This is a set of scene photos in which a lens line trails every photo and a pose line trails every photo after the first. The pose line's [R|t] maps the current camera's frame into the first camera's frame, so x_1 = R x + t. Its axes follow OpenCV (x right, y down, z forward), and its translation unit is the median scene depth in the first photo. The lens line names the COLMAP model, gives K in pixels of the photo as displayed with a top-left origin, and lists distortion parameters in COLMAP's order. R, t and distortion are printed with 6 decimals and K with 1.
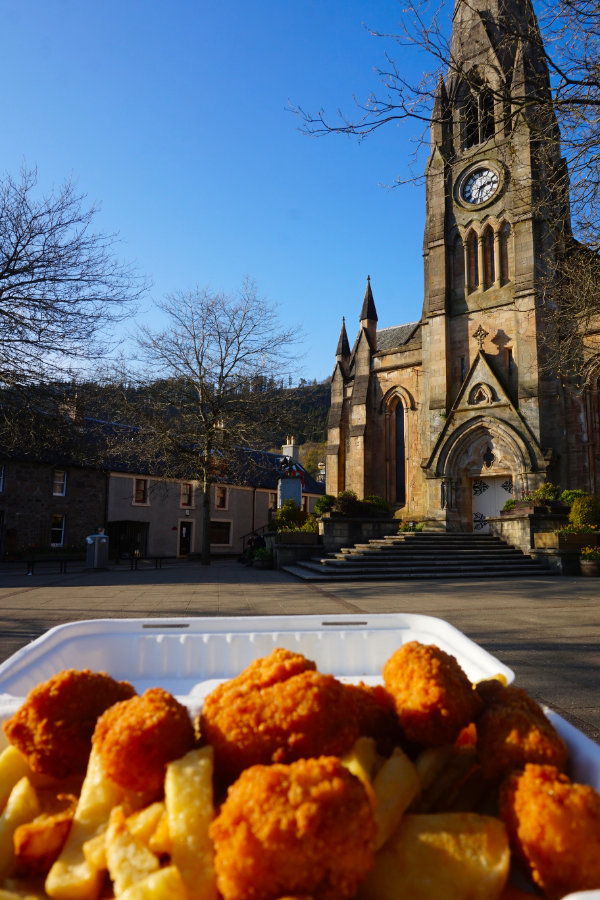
lens RADIAL K [[629.4, 0, 300.0], [0, 629.4, 450.0], [0, 0, 1]] dist [-0.040808, 0.046609]
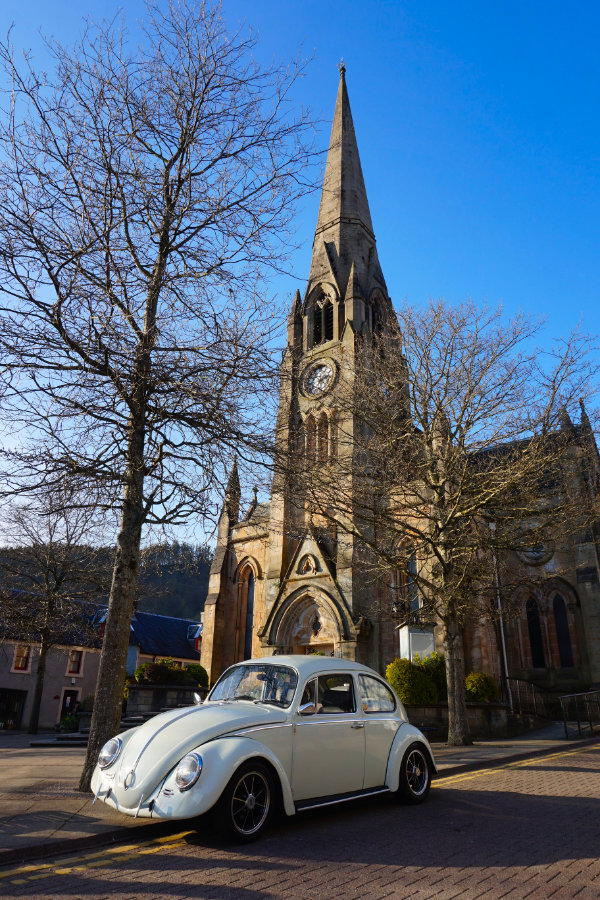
lens RADIAL K [[629.4, 0, 300.0], [0, 629.4, 450.0], [0, 0, 1]] dist [-0.040808, 0.046609]
pose [[0.999756, -0.001847, -0.022030, 0.279618], [-0.003888, 0.966276, -0.257479, -0.002089], [0.021763, 0.257502, 0.966033, -0.076355]]
